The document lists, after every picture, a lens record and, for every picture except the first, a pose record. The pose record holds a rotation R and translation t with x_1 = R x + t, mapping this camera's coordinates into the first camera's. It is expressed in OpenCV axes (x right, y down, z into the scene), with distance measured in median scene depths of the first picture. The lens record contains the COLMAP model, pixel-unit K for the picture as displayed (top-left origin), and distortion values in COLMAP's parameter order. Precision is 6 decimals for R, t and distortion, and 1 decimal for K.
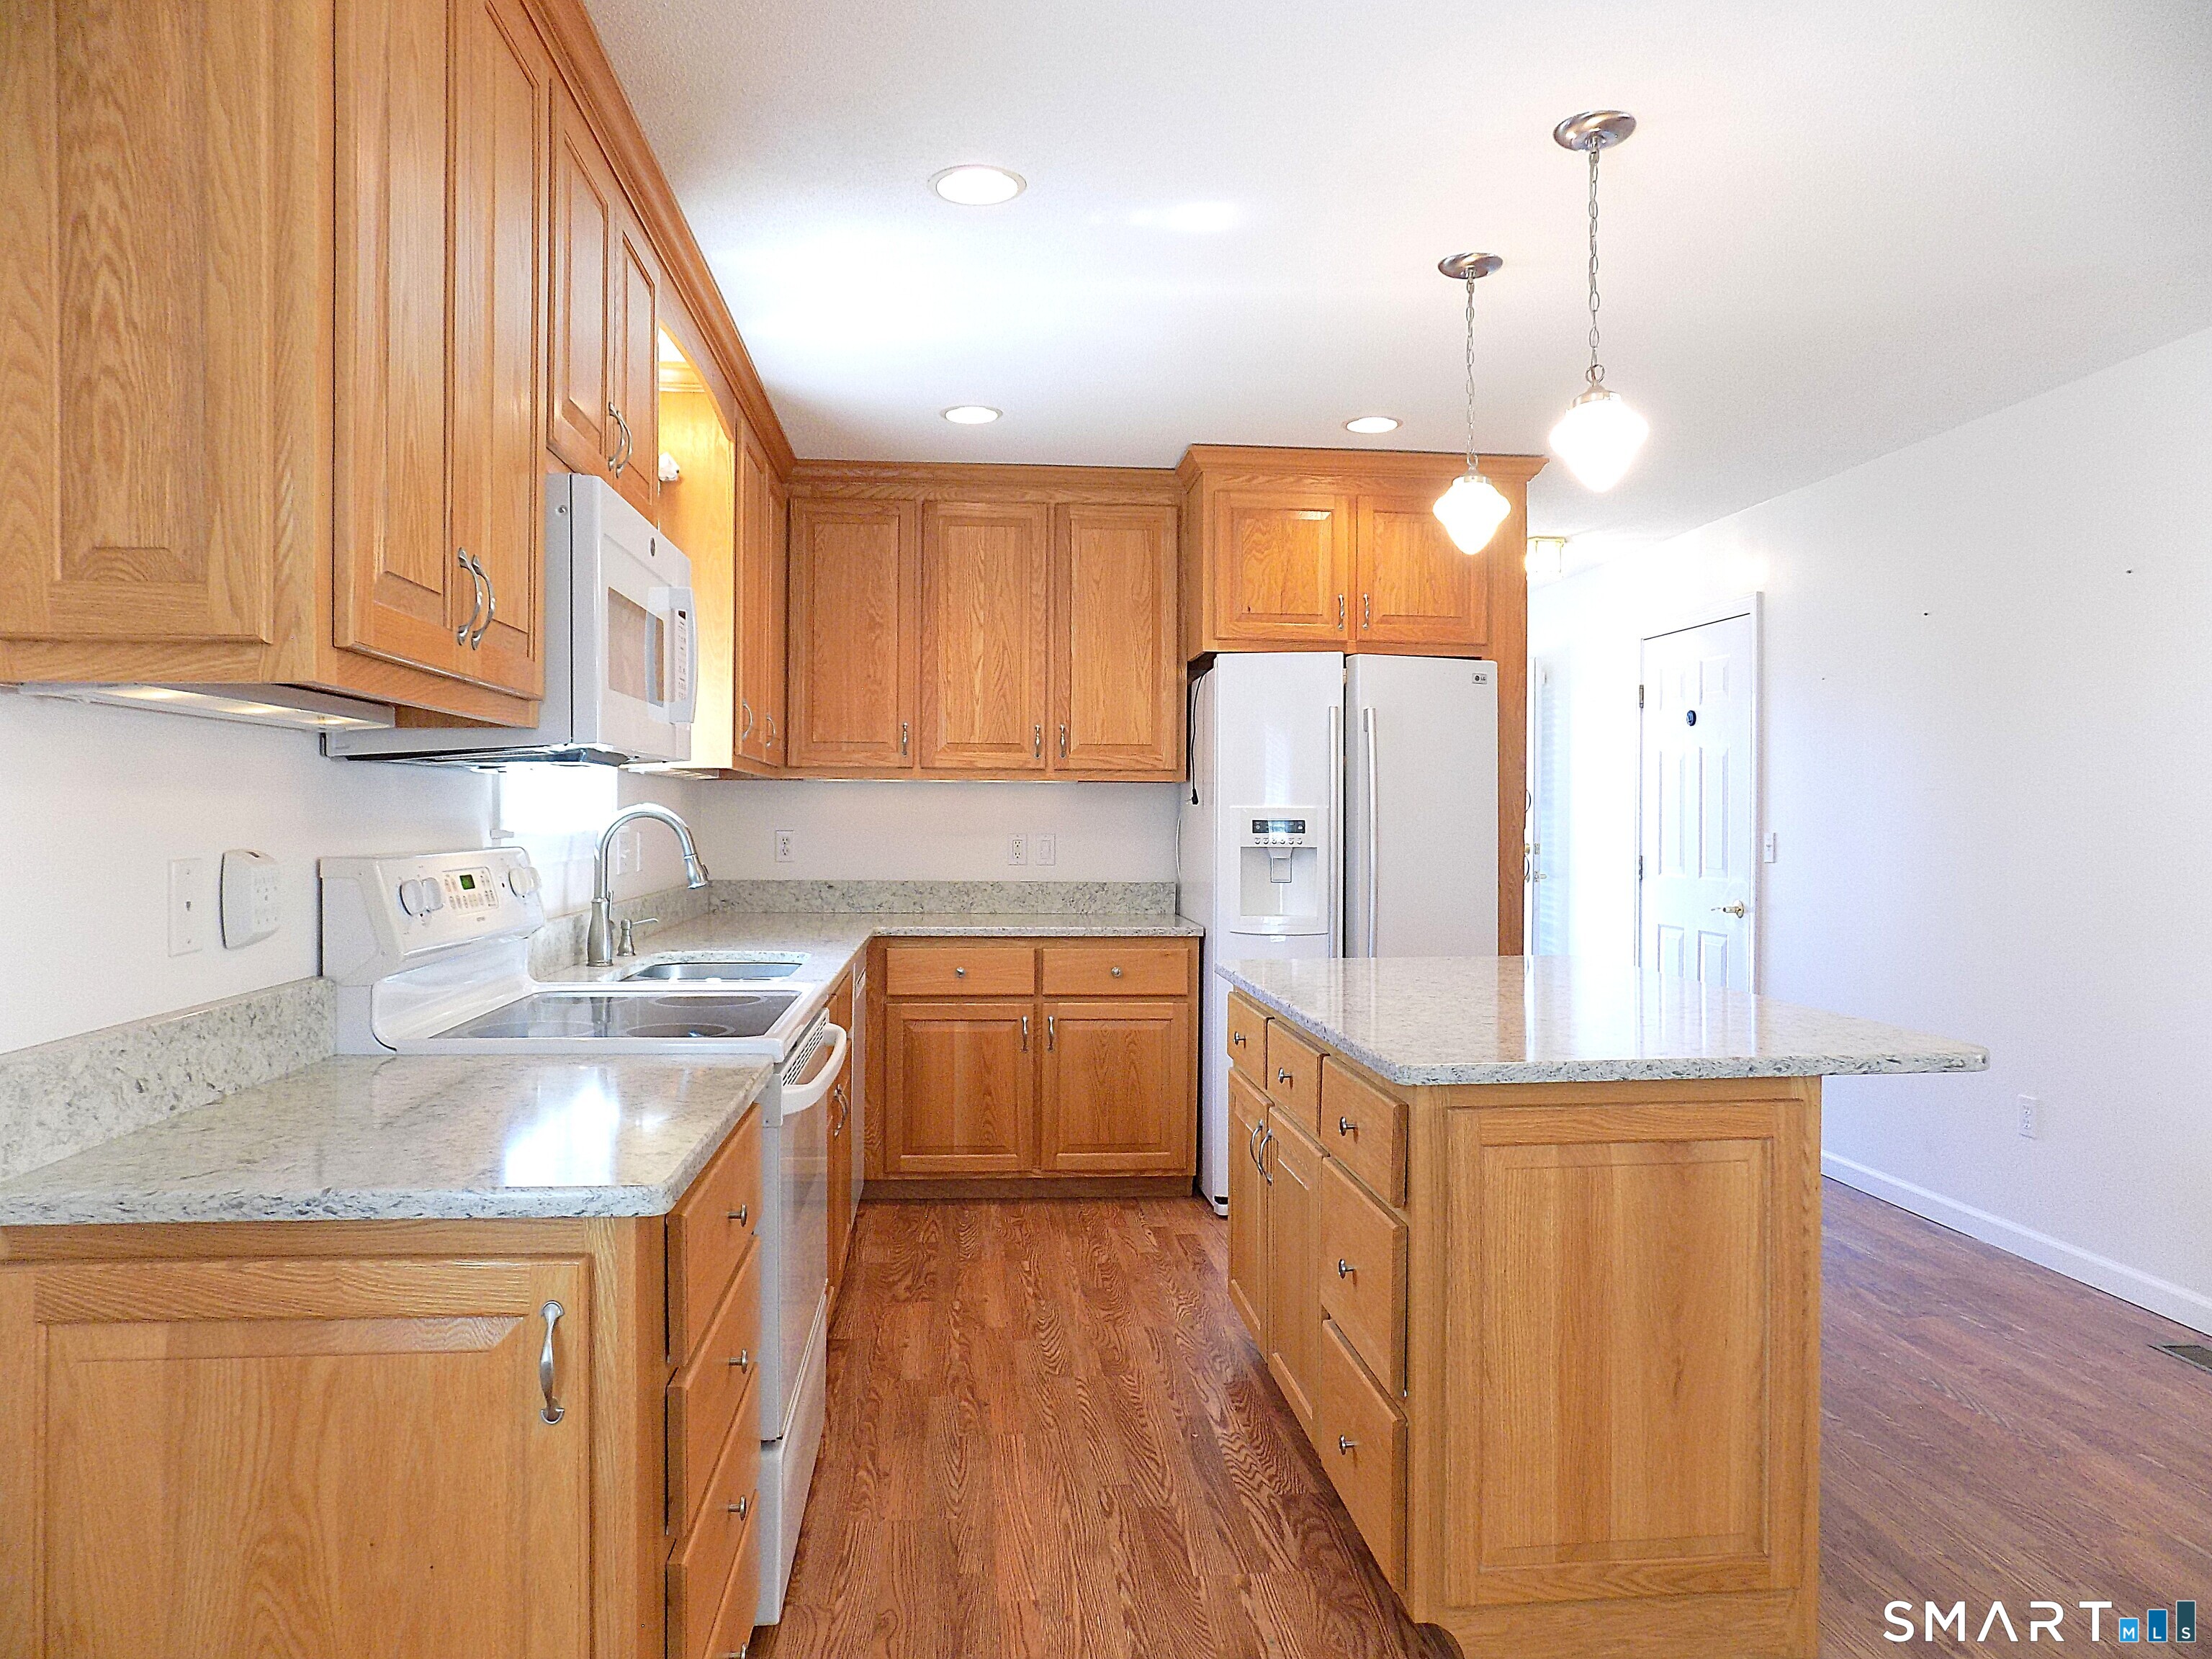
lens RADIAL K [[1515.5, 0, 1098.9], [0, 1515.5, 821.6], [0, 0, 1]] dist [-0.068476, 0.058225]
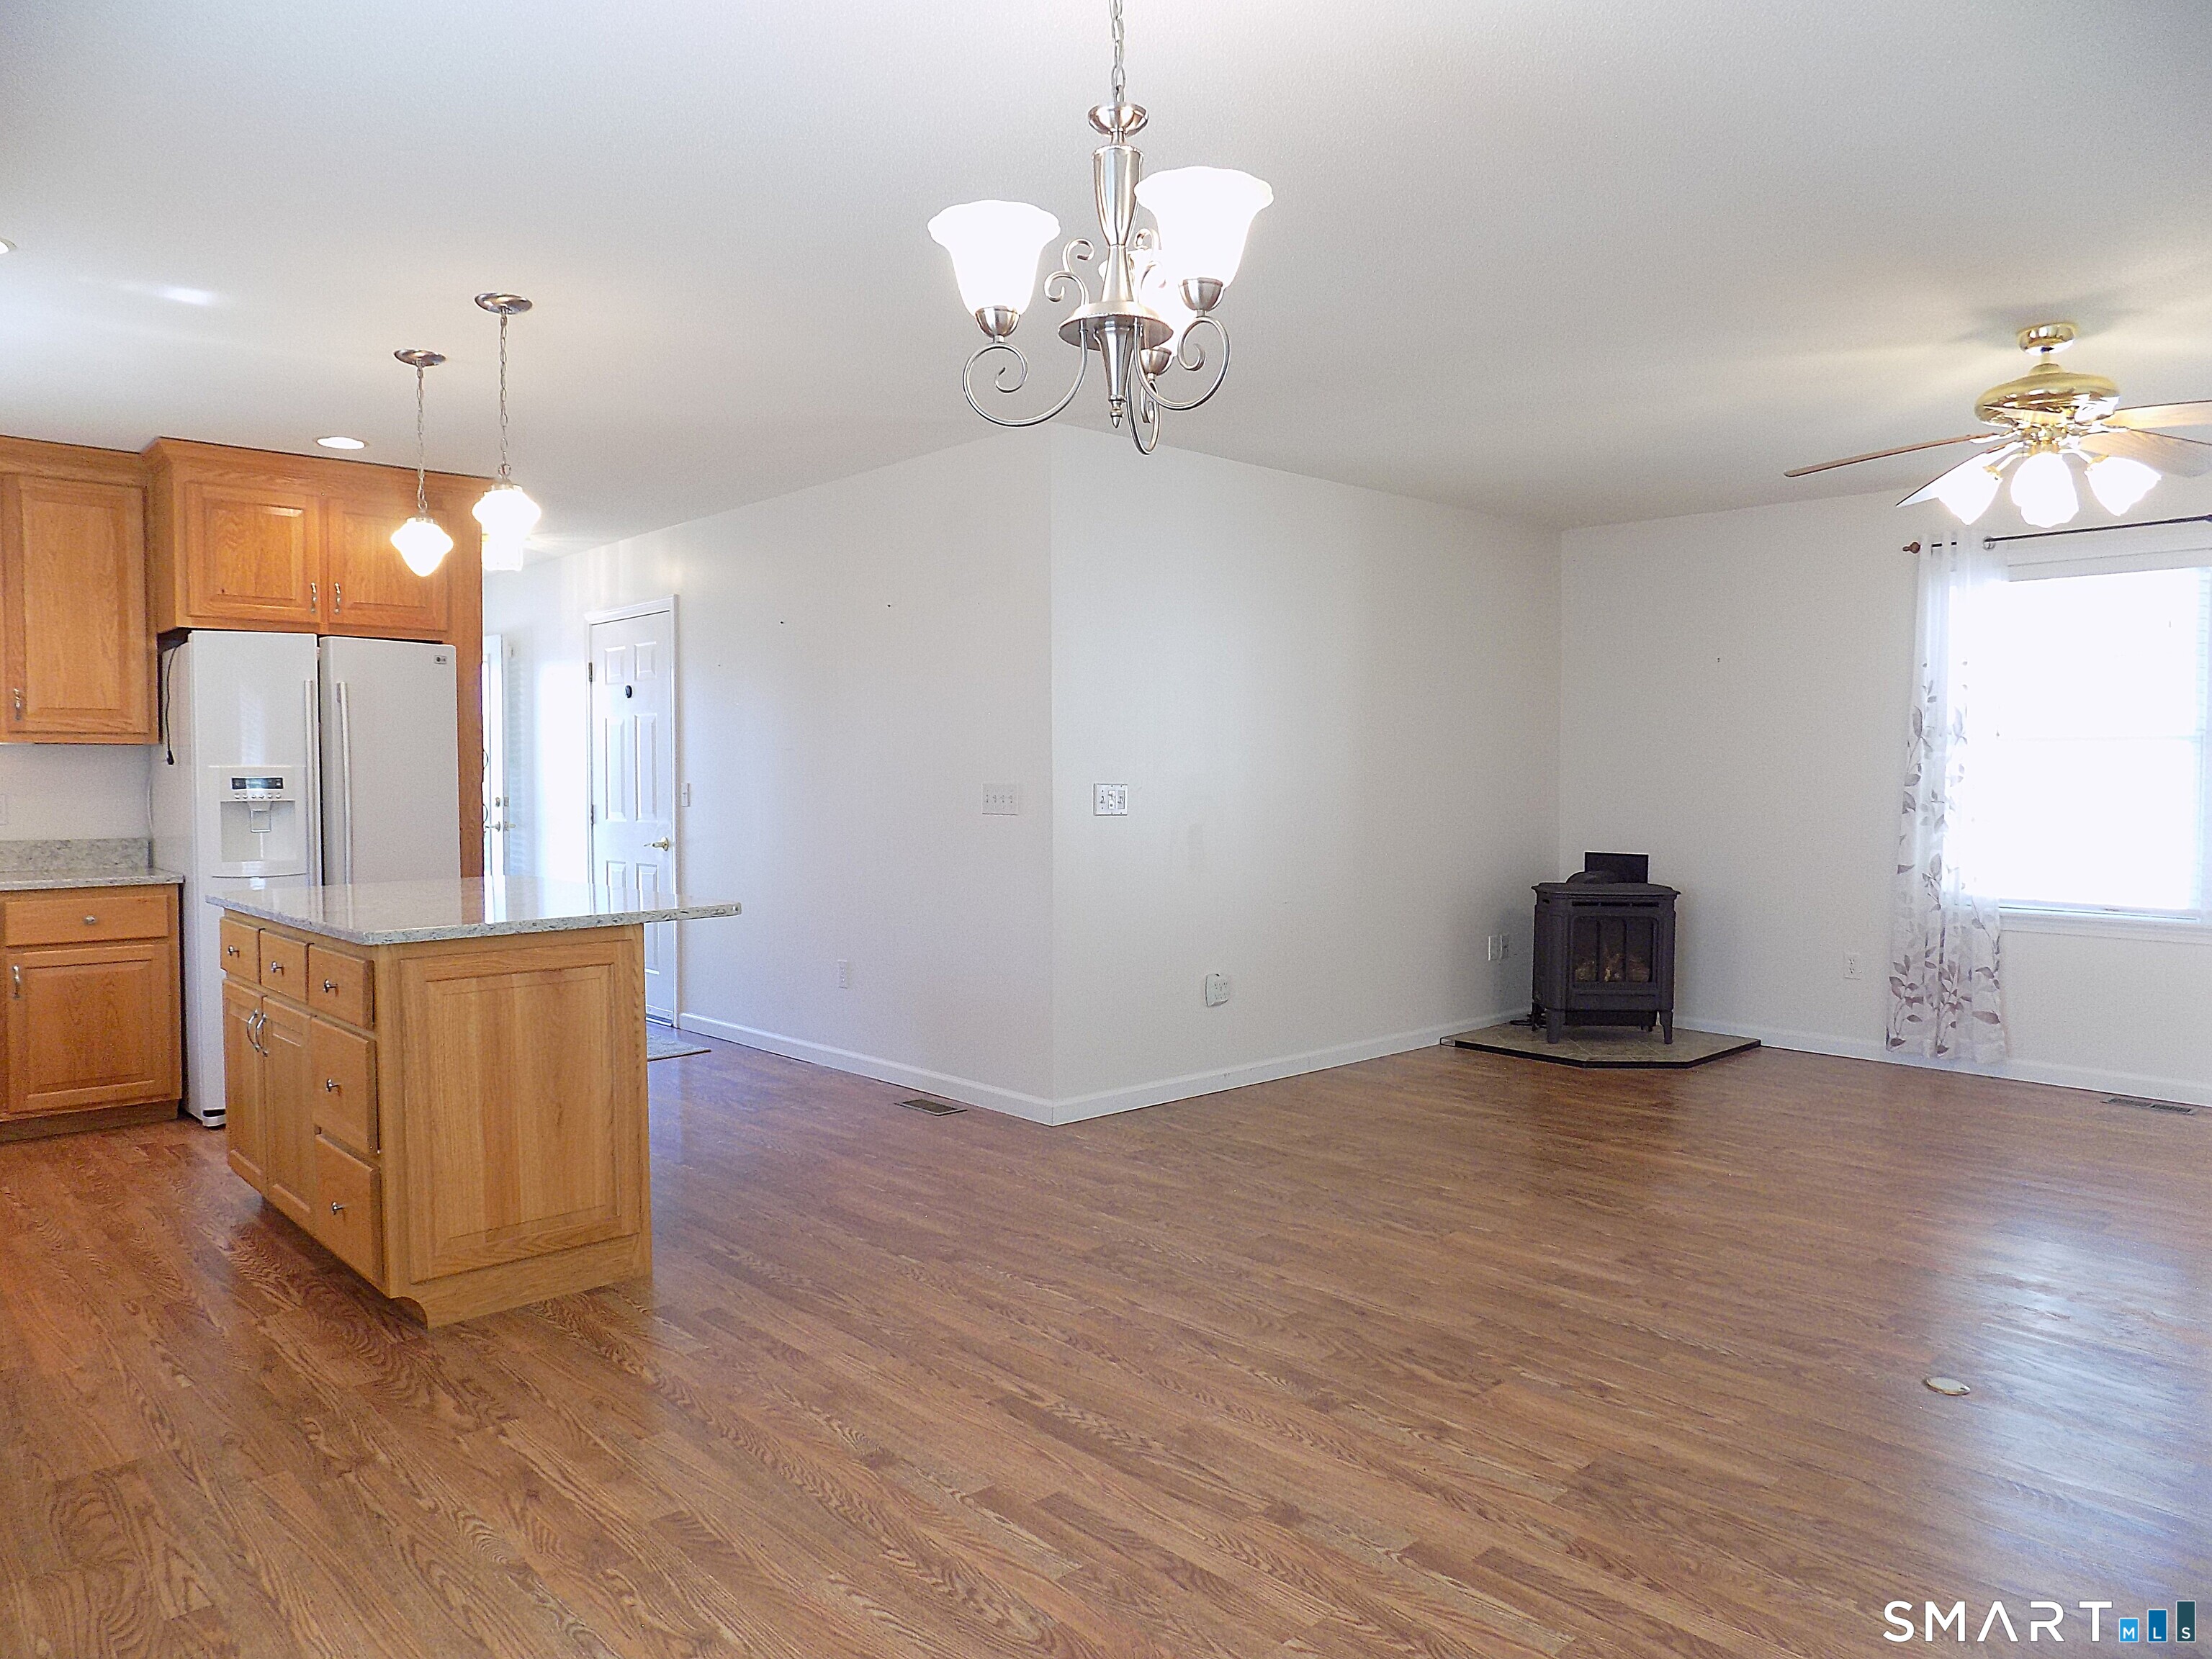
lens RADIAL K [[1515.5, 0, 1129.8], [0, 1515.5, 806.5], [0, 0, 1]] dist [-0.068476, 0.058225]
pose [[0.790457, -0.022626, 0.612100, -0.062332], [0.012014, 0.999698, 0.021439, 0.005681], [-0.612400, -0.009593, 0.790490, -0.370066]]
